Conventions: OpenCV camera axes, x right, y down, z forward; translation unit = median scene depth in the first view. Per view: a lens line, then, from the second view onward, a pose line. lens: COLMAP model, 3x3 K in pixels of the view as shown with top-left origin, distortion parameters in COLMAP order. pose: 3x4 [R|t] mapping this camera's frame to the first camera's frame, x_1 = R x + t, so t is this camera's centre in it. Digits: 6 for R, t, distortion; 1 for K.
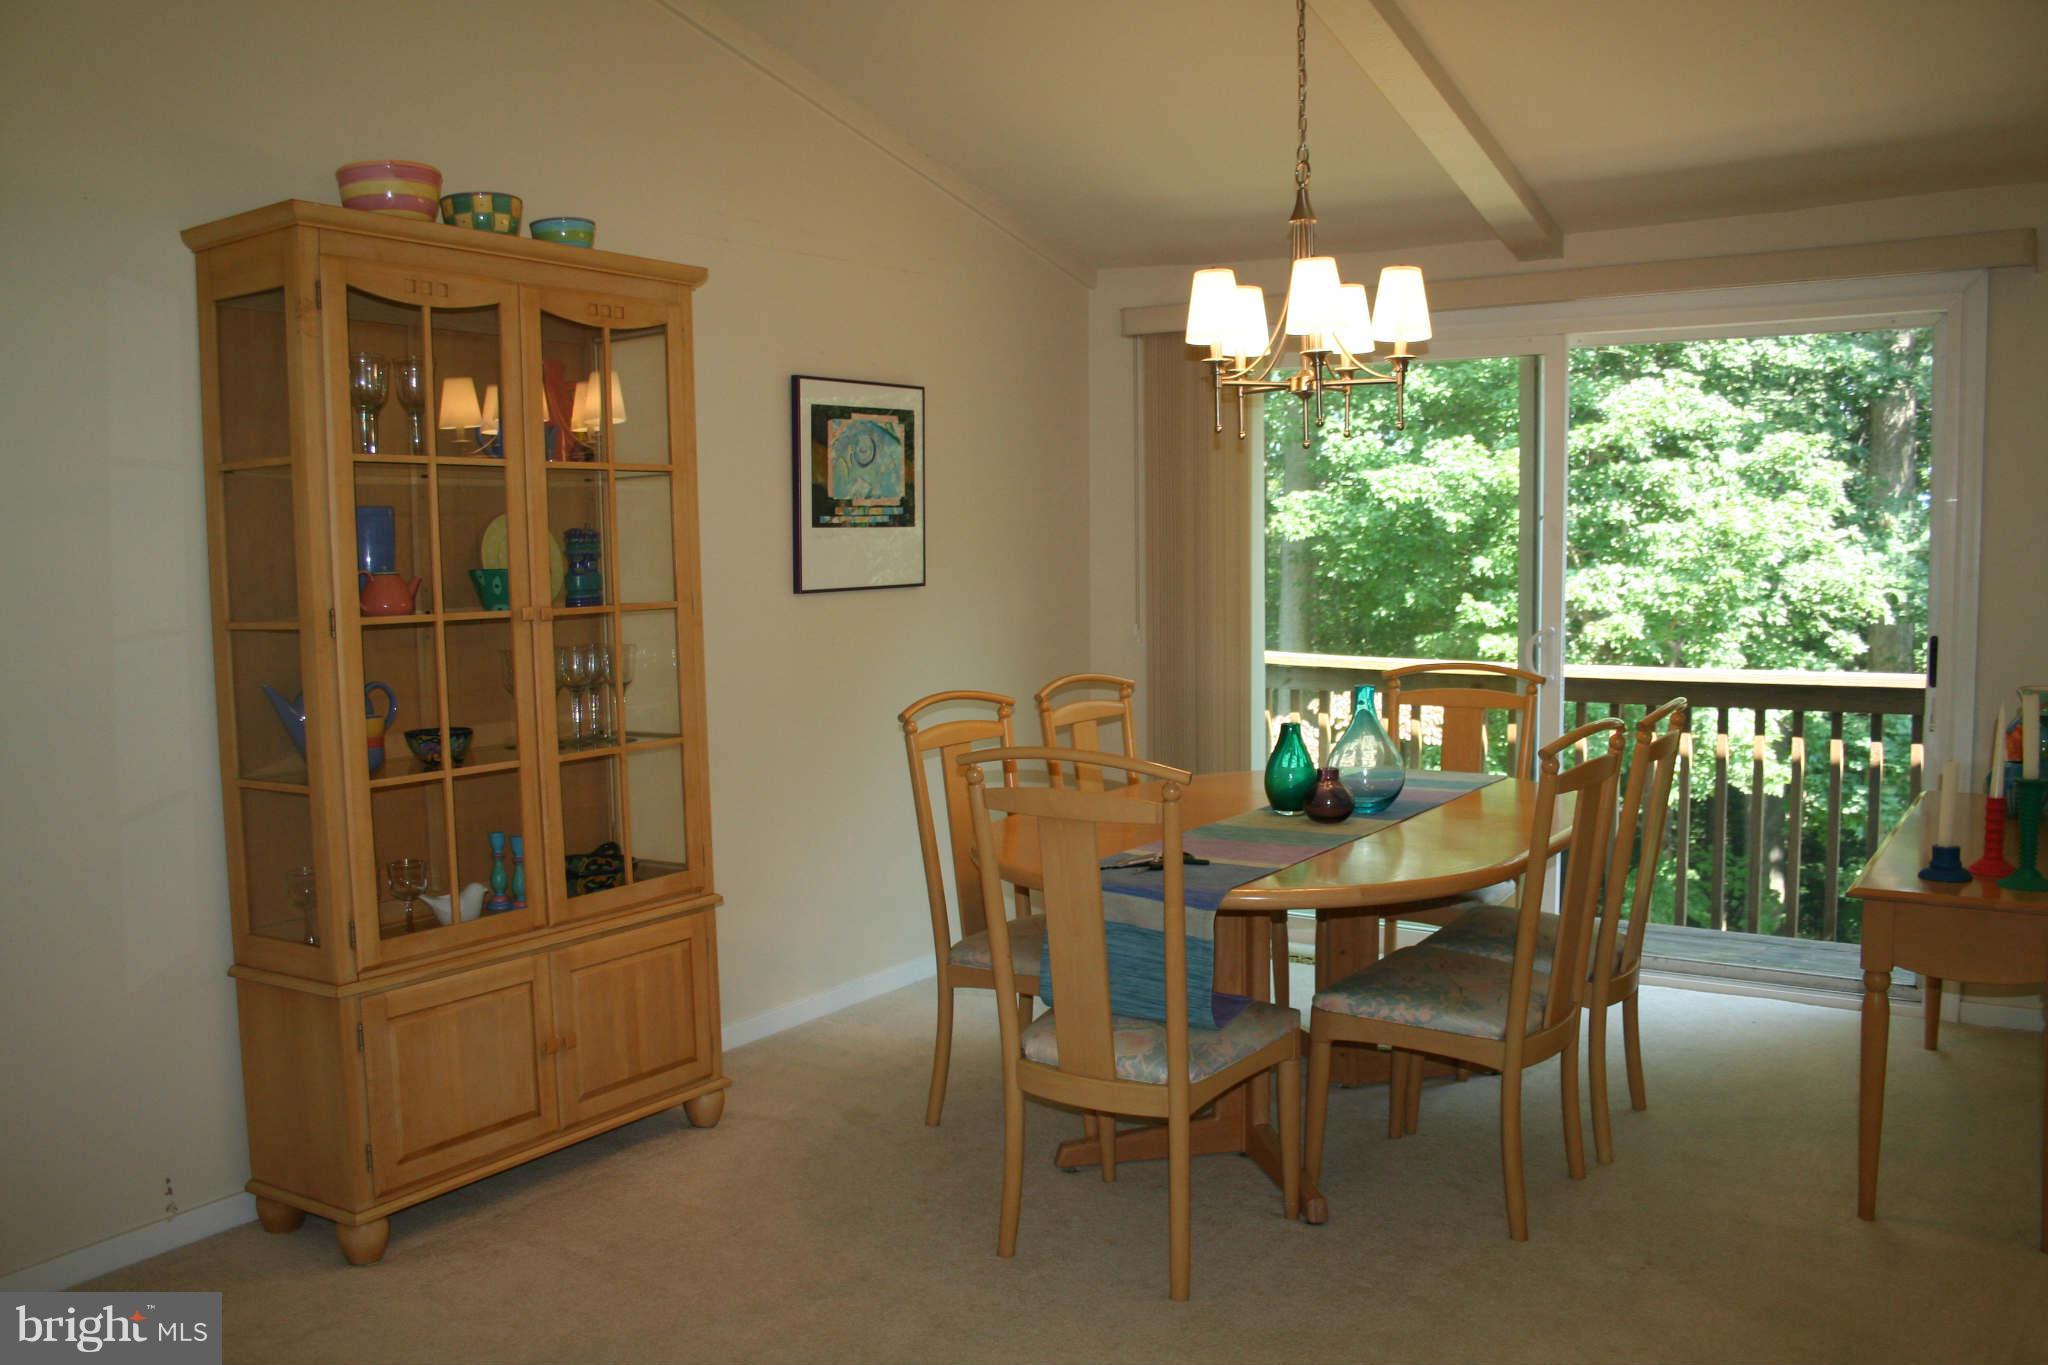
lens RADIAL K [[1724.4, 0, 1006.6], [0, 1724.4, 677.6], [0, 0, 1]] dist [-0.140613, 0.120522]
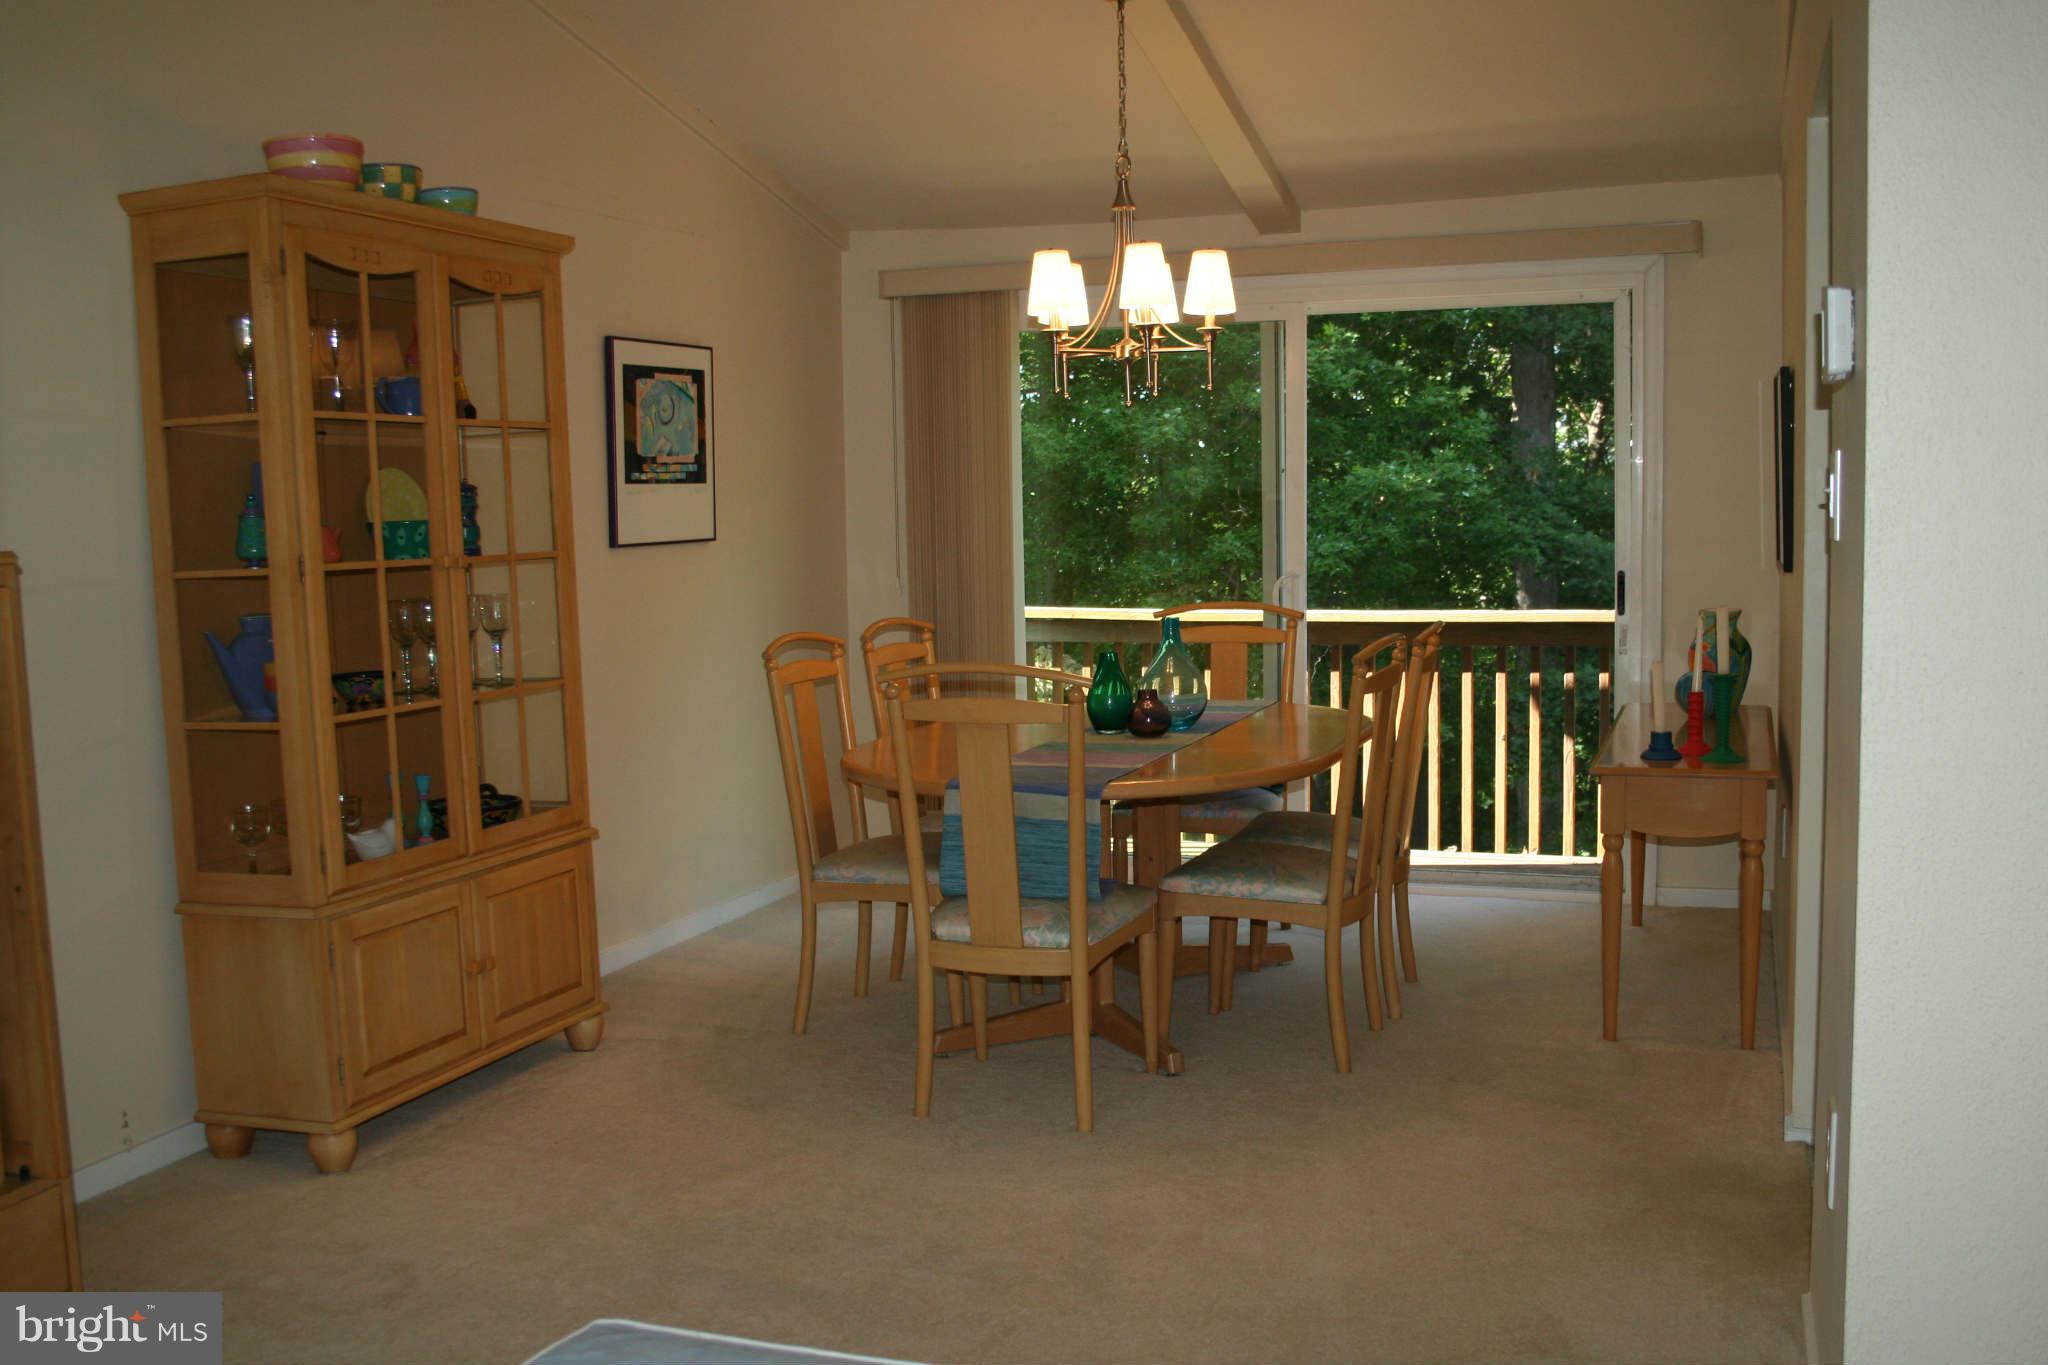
lens RADIAL K [[1952.7, 0, 1024.0], [0, 1952.7, 682.5], [0, 0, 1]] dist [-0.094893, 0.031110]
pose [[0.971201, -0.029275, 0.236454, -0.208303], [0.027106, 0.999555, 0.012422, 0.031355], [-0.236713, -0.005655, 0.971563, -0.249652]]
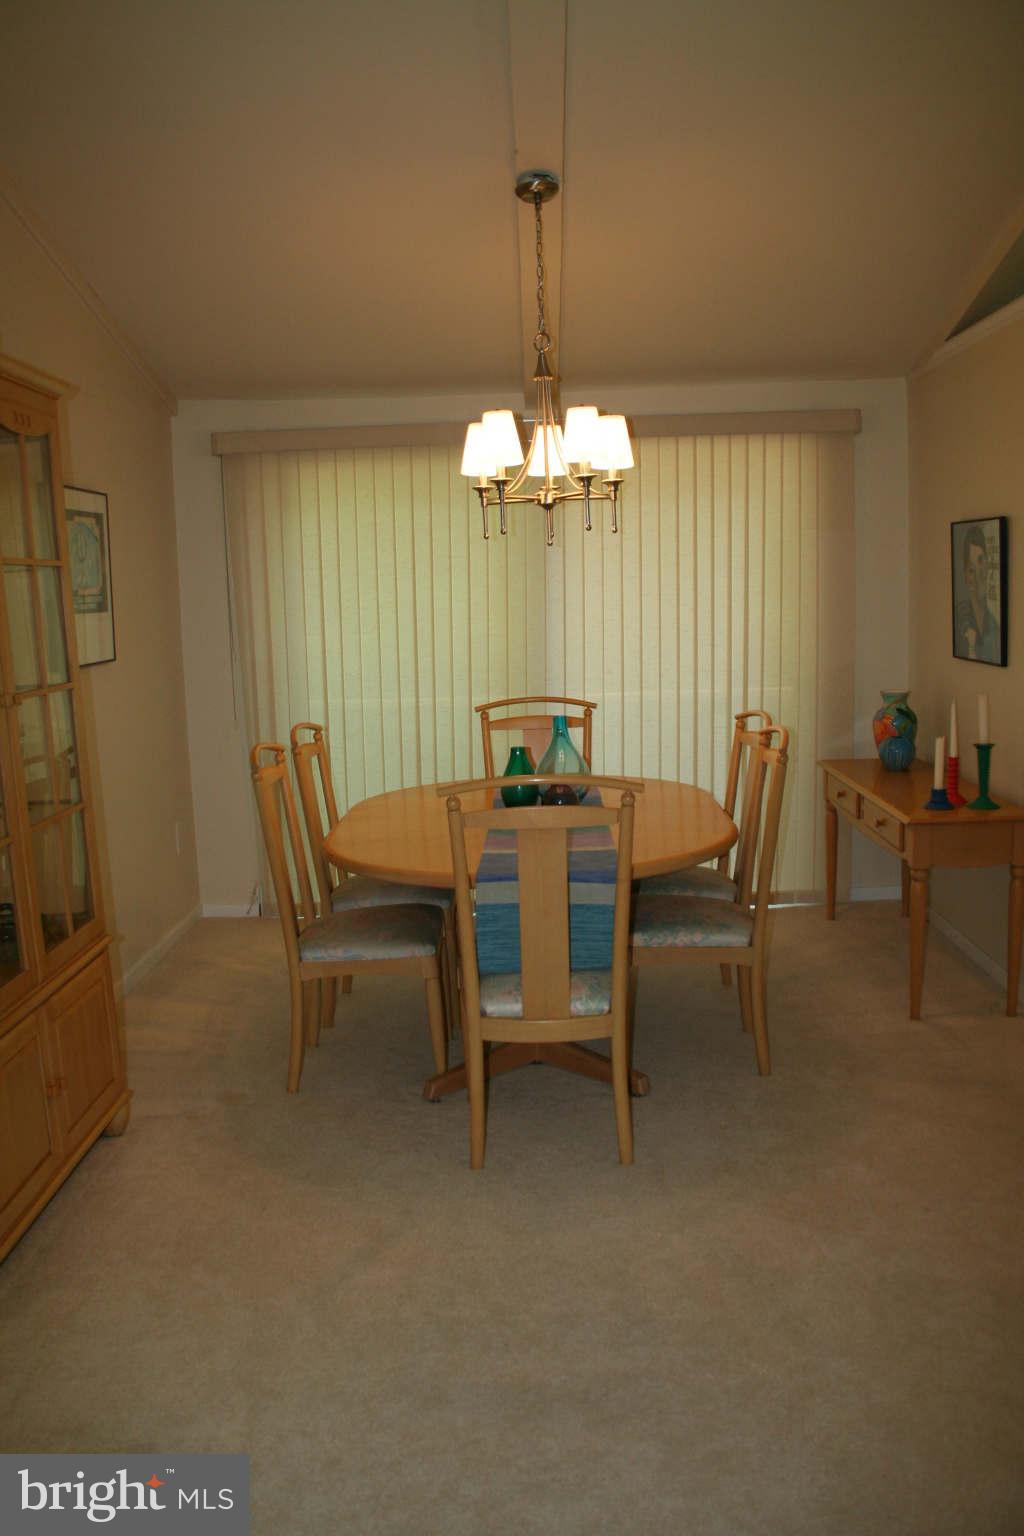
lens RADIAL K [[1294.8, 0, 510.9], [0, 1294.8, 788.7], [0, 0, 1]] dist [-0.197566, 0.421930]
pose [[0.839368, -0.095828, 0.535049, -0.425793], [0.065022, 0.994971, 0.076196, -0.021147], [-0.539660, -0.029166, 0.841378, 0.149146]]
